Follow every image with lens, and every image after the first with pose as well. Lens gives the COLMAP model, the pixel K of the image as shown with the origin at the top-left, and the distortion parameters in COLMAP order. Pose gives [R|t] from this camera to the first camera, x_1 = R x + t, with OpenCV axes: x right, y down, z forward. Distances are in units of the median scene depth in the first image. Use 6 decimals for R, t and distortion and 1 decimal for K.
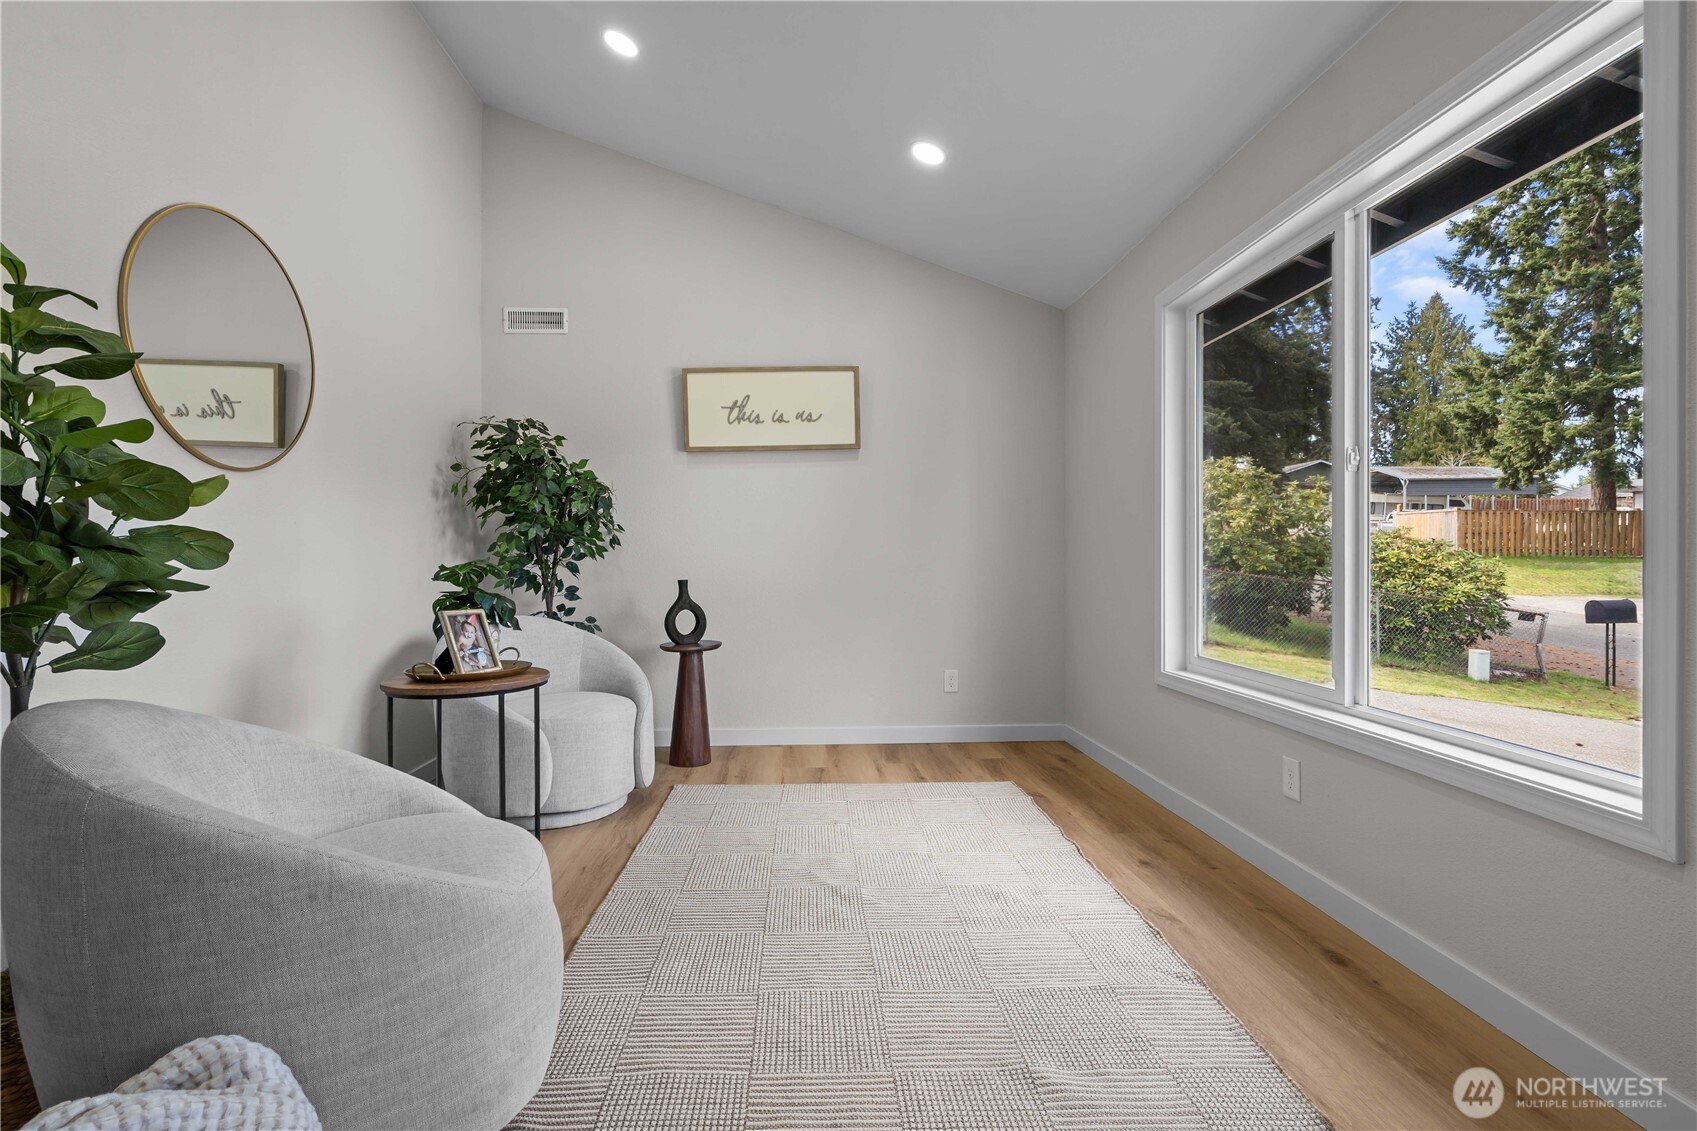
lens RADIAL K [[777.9, 0, 788.3], [0, 777.9, 553.0], [0, 0, 1]] dist [-0.002566, 0.000870]
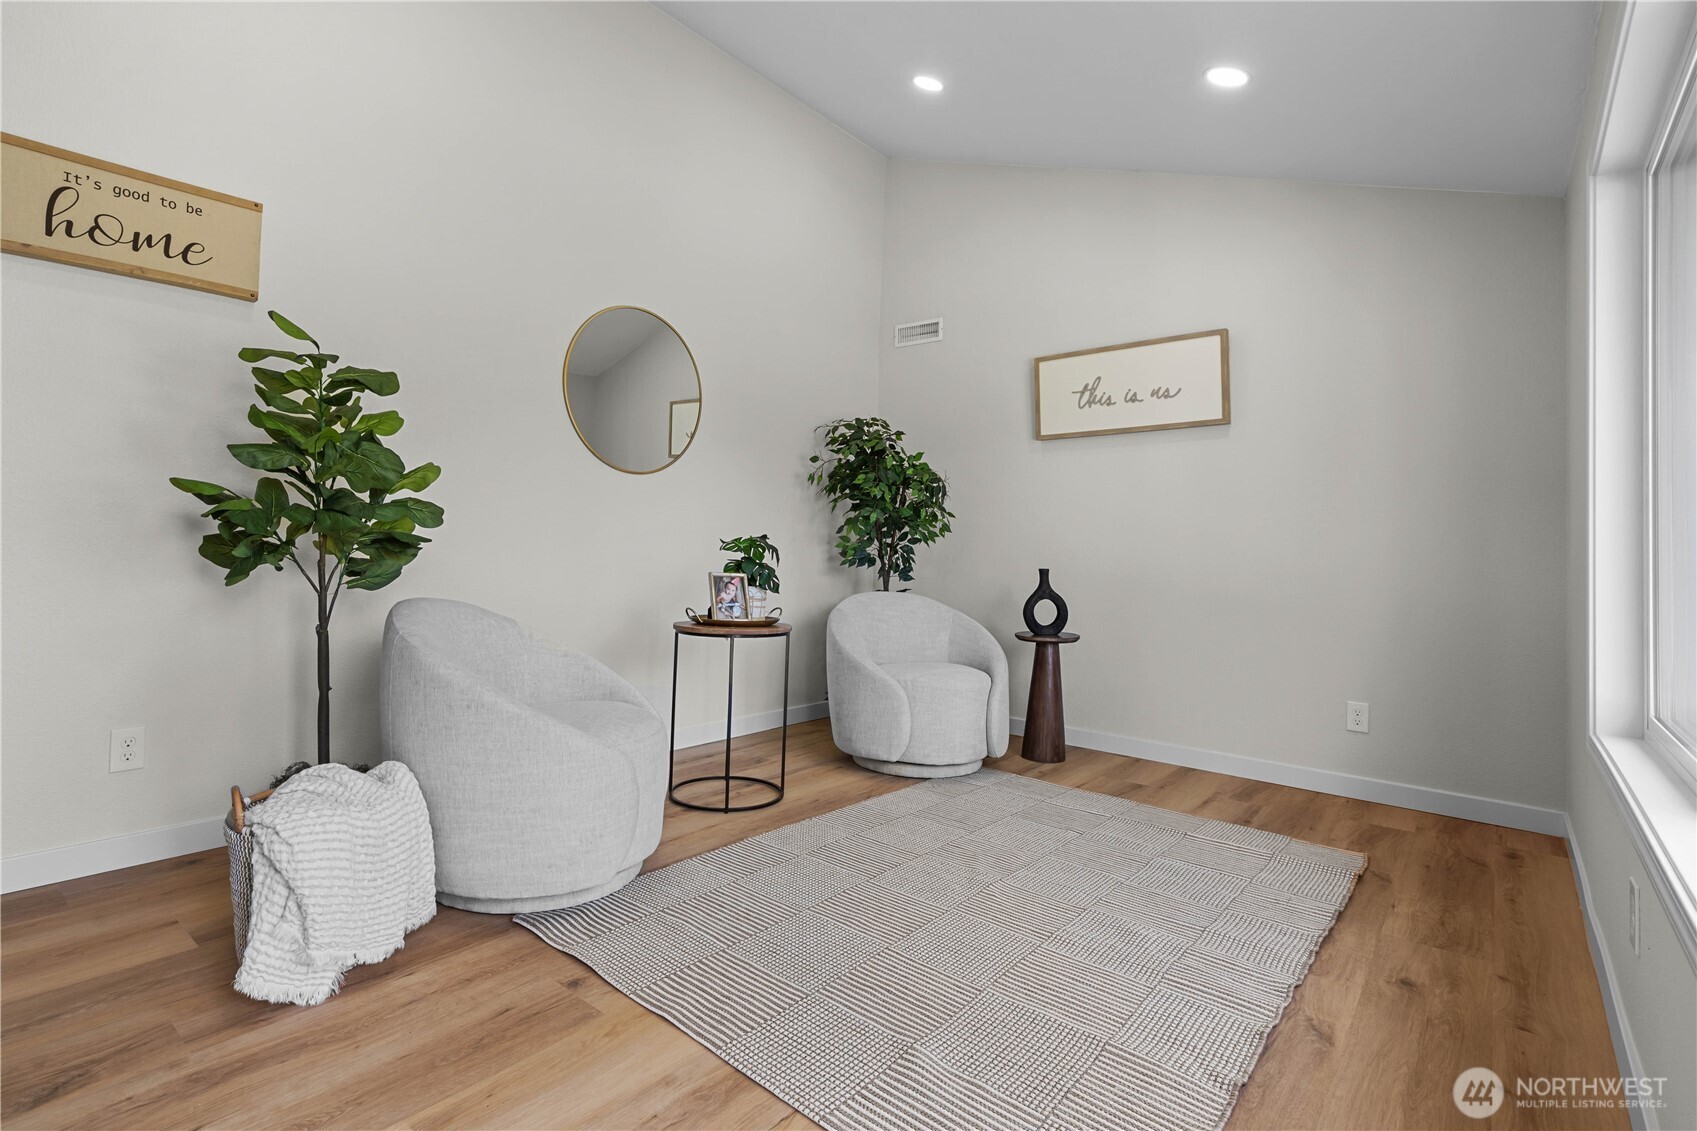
lens RADIAL K [[777.9, 0, 795.7], [0, 777.9, 519.6], [0, 0, 1]] dist [-0.002566, 0.000870]
pose [[0.748402, 0.005719, -0.663221, 0.303784], [-0.031781, 0.999123, -0.027248, 0.008957], [0.662484, 0.041471, 0.747927, 0.052535]]
